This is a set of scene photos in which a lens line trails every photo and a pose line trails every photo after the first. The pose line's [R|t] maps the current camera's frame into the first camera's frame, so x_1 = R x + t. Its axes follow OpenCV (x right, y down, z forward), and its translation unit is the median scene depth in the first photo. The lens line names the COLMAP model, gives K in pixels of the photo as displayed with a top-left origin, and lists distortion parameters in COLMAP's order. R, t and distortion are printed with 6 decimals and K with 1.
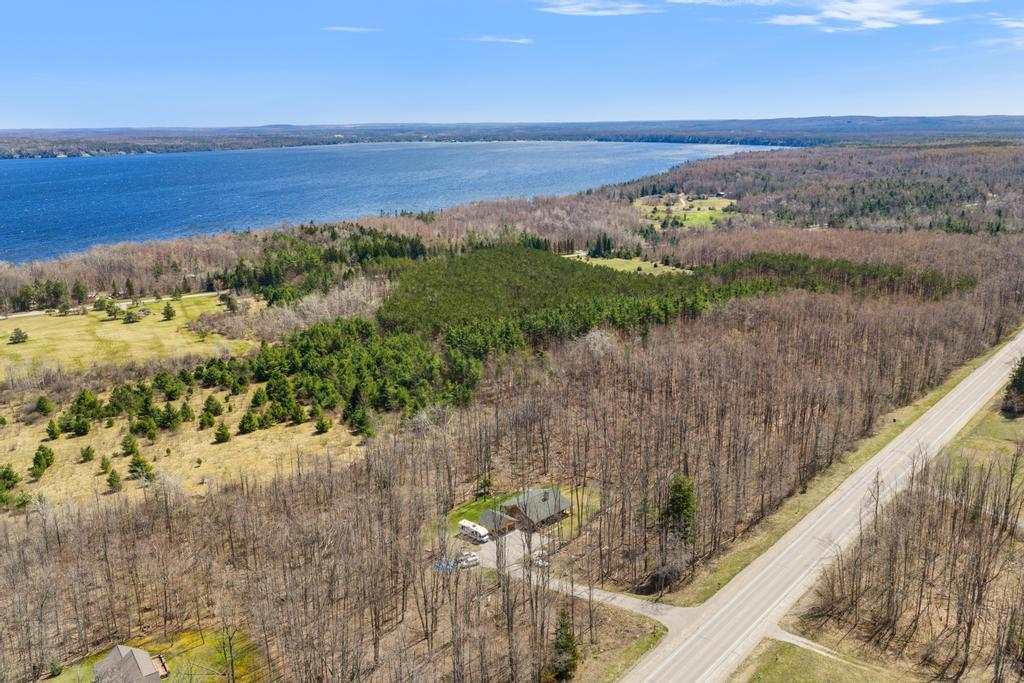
lens RADIAL K [[845.6, 0, 512.0], [0, 845.6, 341.5], [0, 0, 1]] dist [0.038145, -0.050169]
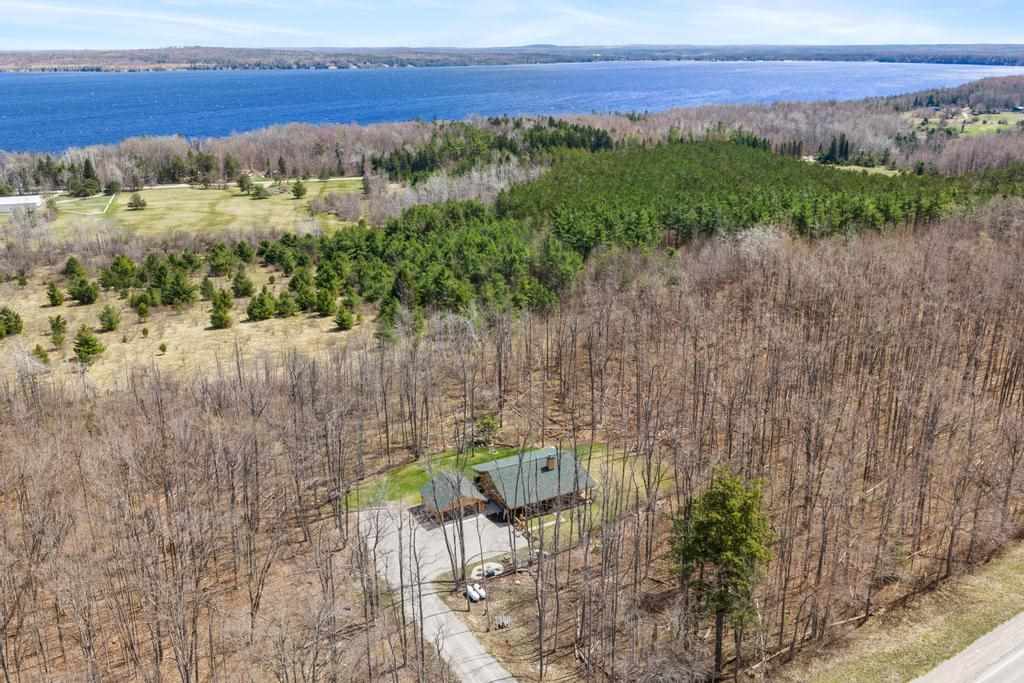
lens RADIAL K [[845.6, 0, 512.0], [0, 845.6, 341.5], [0, 0, 1]] dist [0.038145, -0.050169]
pose [[0.957467, 0.101903, -0.269948, 0.064723], [-0.078440, 0.992252, 0.096352, 0.018689], [0.277675, -0.071079, 0.958042, 0.178076]]
